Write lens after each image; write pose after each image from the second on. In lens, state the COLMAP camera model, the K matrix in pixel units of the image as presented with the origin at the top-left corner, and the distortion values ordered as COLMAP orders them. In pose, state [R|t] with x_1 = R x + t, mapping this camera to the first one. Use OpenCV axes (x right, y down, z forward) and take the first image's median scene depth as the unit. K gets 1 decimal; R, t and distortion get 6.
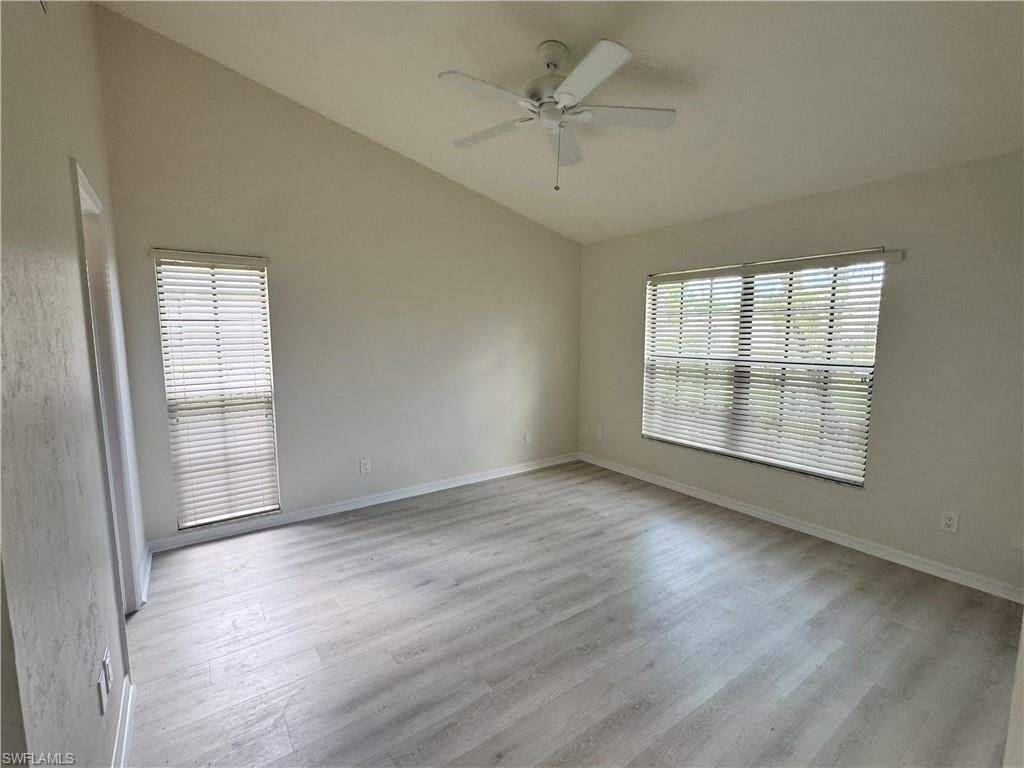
lens RADIAL K [[465.9, 0, 508.9], [0, 465.9, 381.9], [0, 0, 1]] dist [-0.005136, 0.000725]
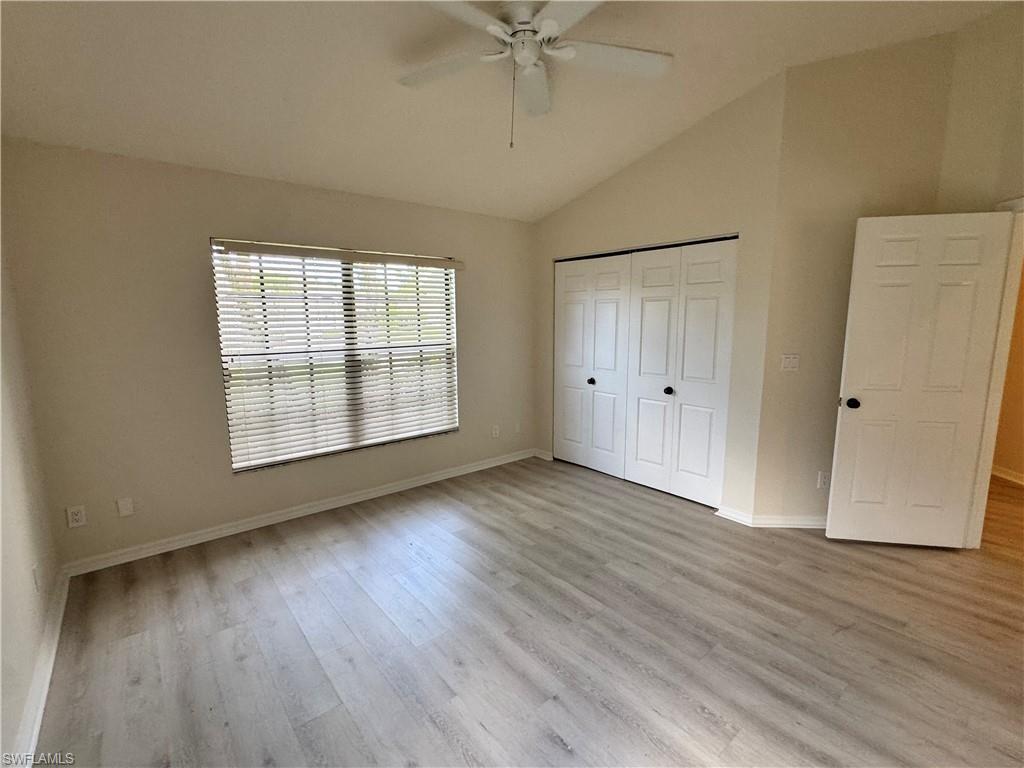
lens RADIAL K [[465.9, 0, 509.1], [0, 465.9, 385.9], [0, 0, 1]] dist [-0.005136, 0.000725]
pose [[-0.087689, -0.142572, 0.985892, -0.526040], [0.117531, 0.981311, 0.152363, -0.085454], [-0.989190, 0.129234, -0.069294, 0.790929]]
